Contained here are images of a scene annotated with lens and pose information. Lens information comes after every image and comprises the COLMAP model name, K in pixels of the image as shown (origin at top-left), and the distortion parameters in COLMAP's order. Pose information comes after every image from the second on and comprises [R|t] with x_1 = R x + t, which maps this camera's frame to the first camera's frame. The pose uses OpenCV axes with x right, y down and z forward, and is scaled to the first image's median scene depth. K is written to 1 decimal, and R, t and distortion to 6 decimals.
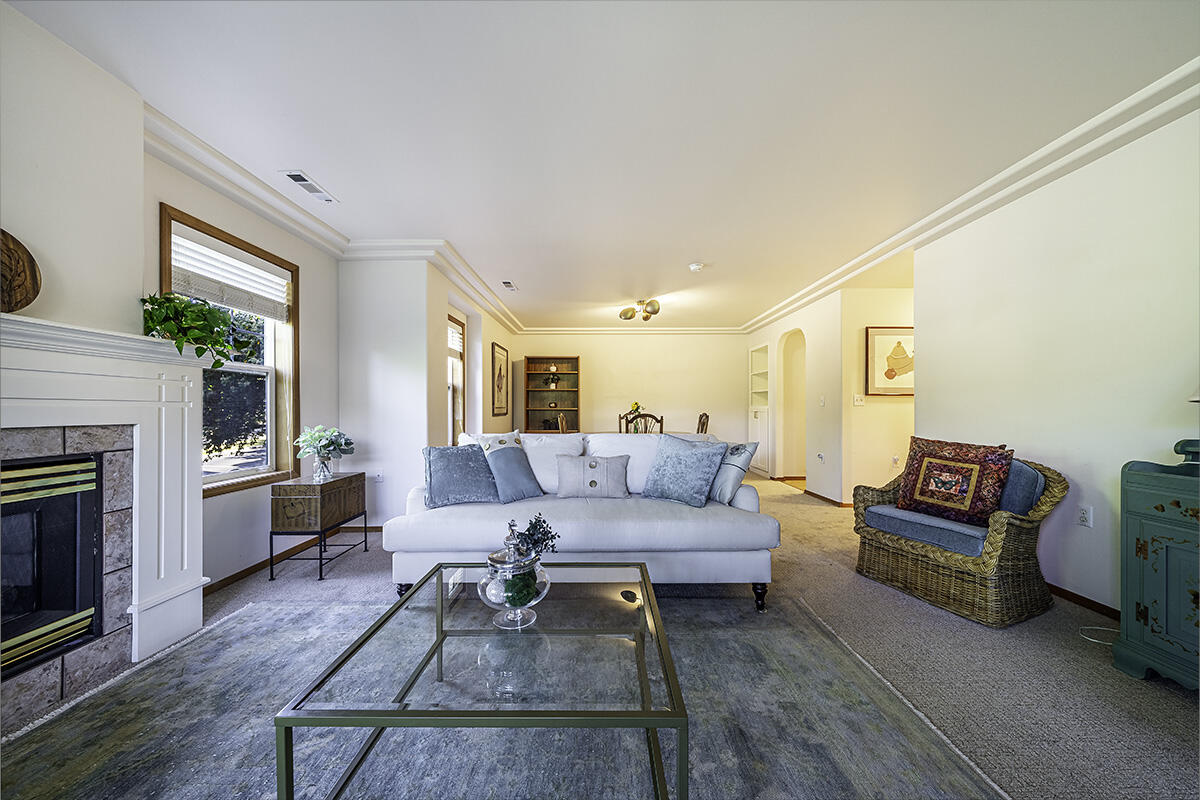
lens RADIAL K [[456.6, 0, 600.2], [0, 456.6, 404.8], [0, 0, 1]] dist [-0.001766, -0.000167]
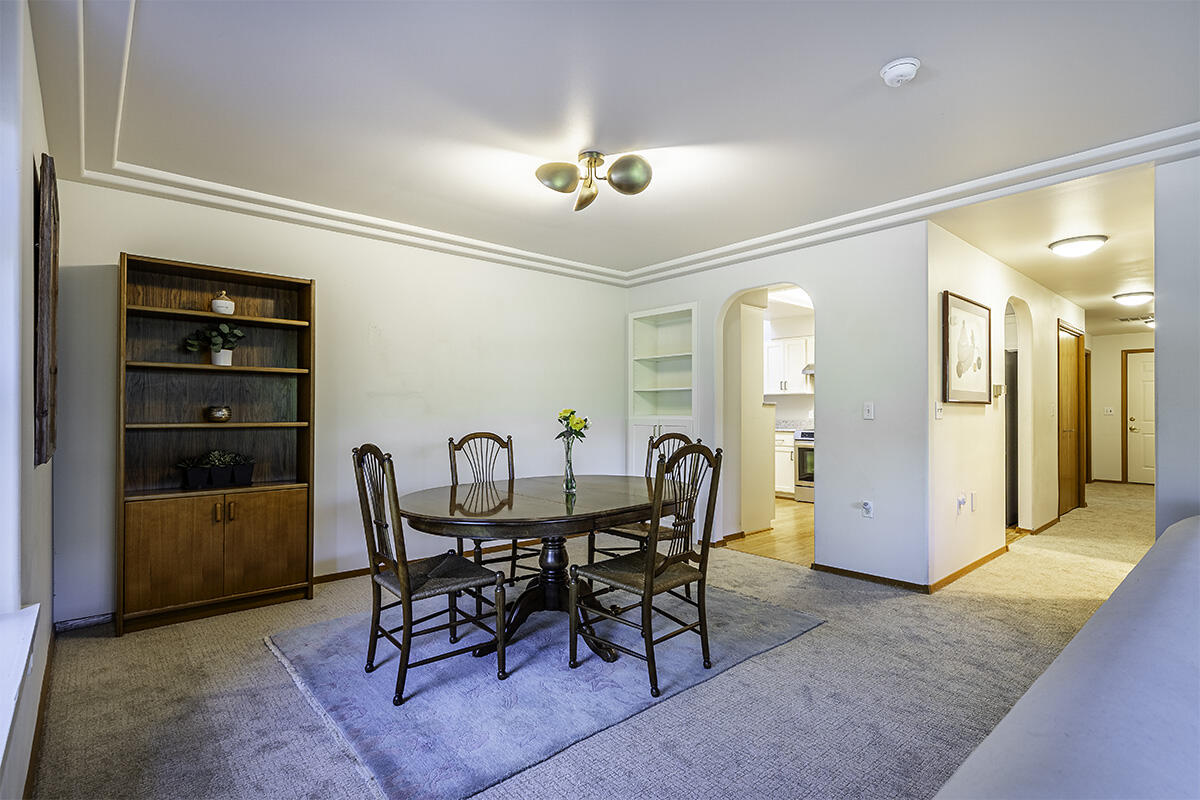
lens RADIAL K [[586.4, 0, 626.6], [0, 586.4, 403.3], [0, 0, 1]] dist [-0.000705, 0.000611]
pose [[0.729519, 0.007464, 0.683920, -0.342090], [-0.009844, 0.999951, -0.000412, -0.018668], [-0.683890, -0.006432, 0.729557, 0.898857]]
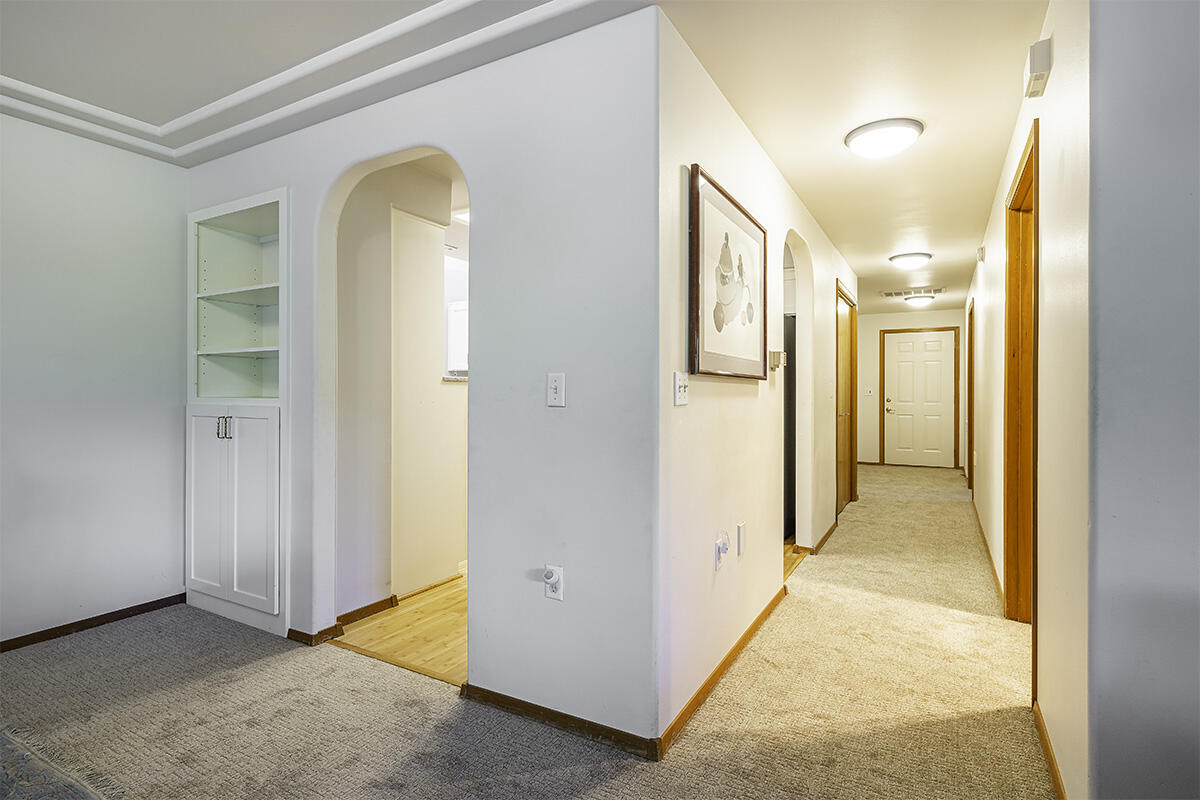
lens RADIAL K [[603.5, 0, 601.8], [0, 603.5, 384.4], [0, 0, 1]] dist [0.000151, 0.000231]
pose [[0.497941, 0.009792, 0.867156, 0.214567], [-0.013036, 0.999908, -0.003806, -0.013214], [-0.867113, -0.009409, 0.498023, 1.053245]]
